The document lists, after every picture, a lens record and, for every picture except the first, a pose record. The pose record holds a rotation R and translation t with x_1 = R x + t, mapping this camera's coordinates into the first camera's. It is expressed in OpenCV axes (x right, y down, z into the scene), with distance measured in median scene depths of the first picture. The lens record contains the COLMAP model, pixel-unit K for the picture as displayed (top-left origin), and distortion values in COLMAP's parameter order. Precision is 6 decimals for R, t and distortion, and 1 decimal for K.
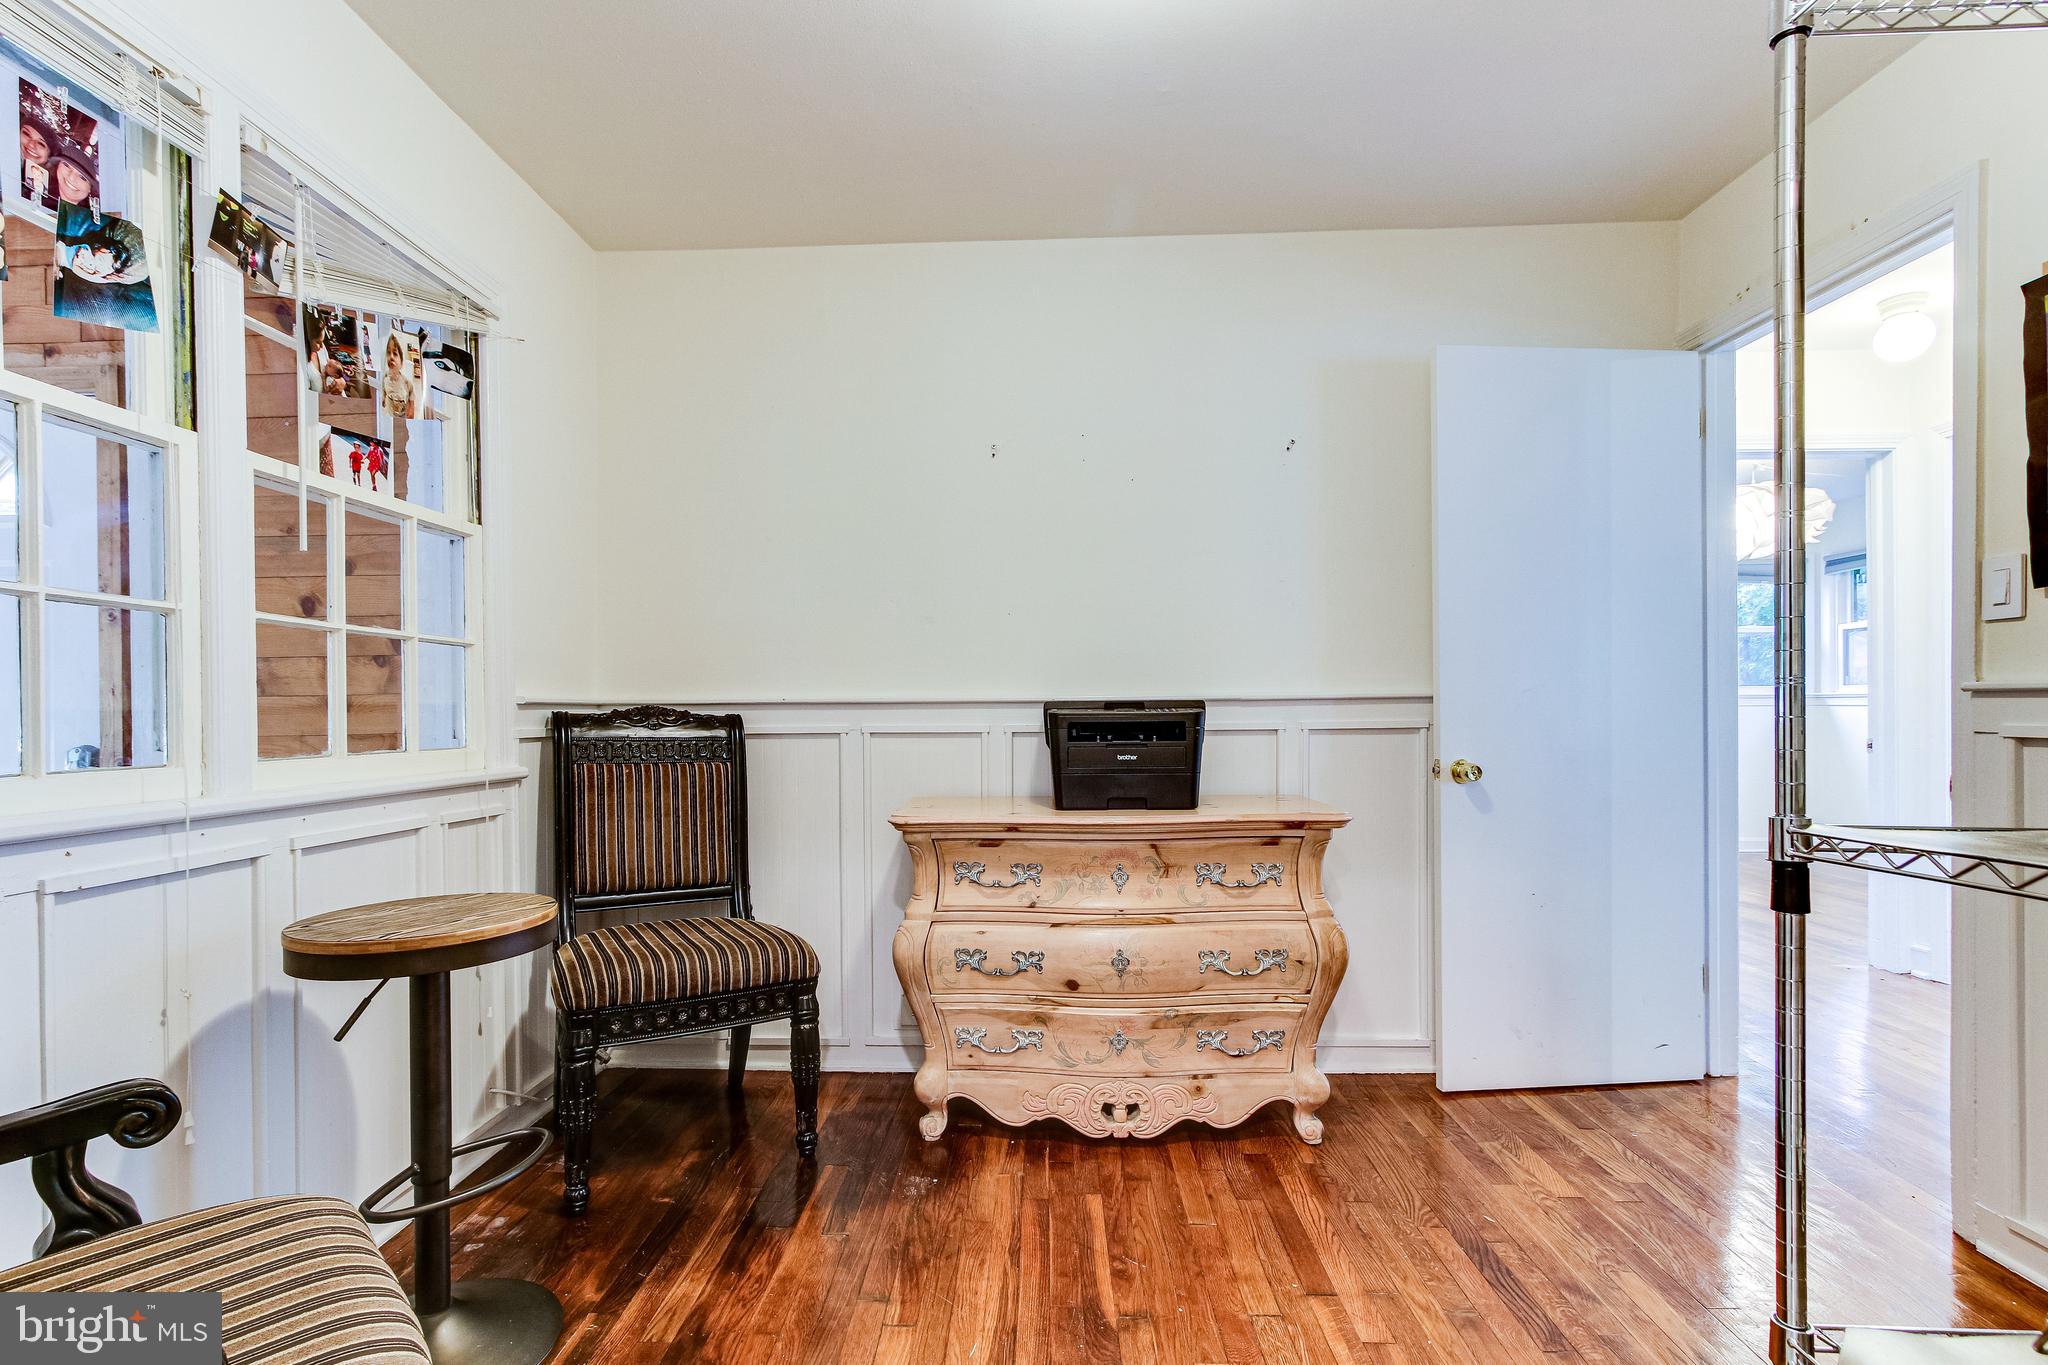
lens RADIAL K [[951.7, 0, 994.5], [0, 951.7, 704.3], [0, 0, 1]] dist [0.002406, 0.000323]
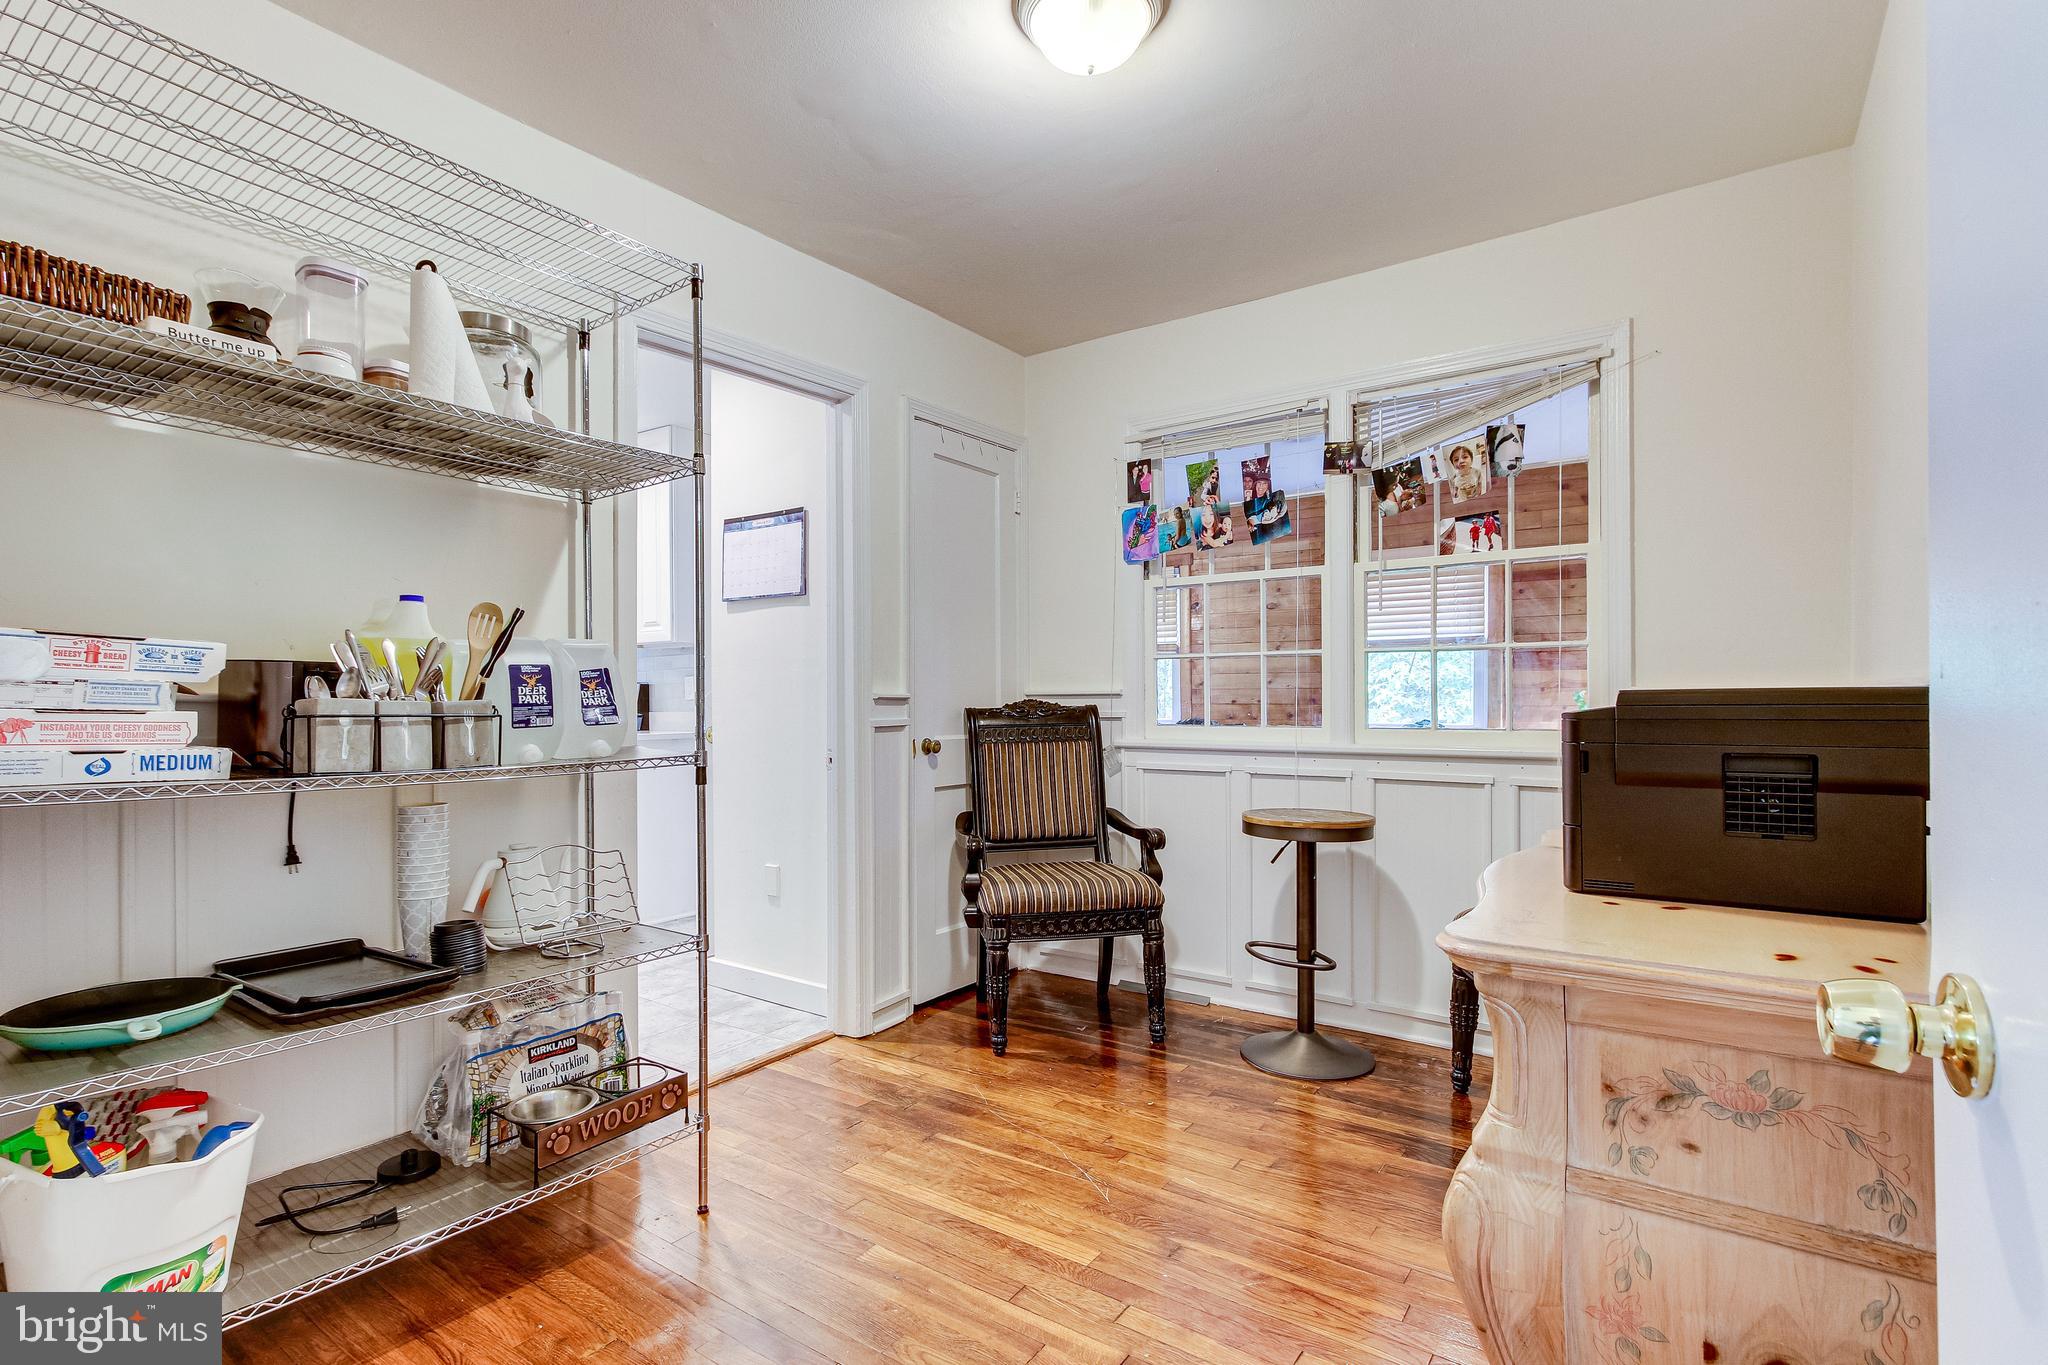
lens RADIAL K [[951.7, 0, 994.5], [0, 951.7, 704.3], [0, 0, 1]] dist [0.002406, 0.000323]
pose [[-0.565845, 0.008304, -0.824470, 1.206047], [0.008484, 0.999955, 0.004249, -0.000350], [0.824468, -0.004590, -0.565890, 1.498024]]
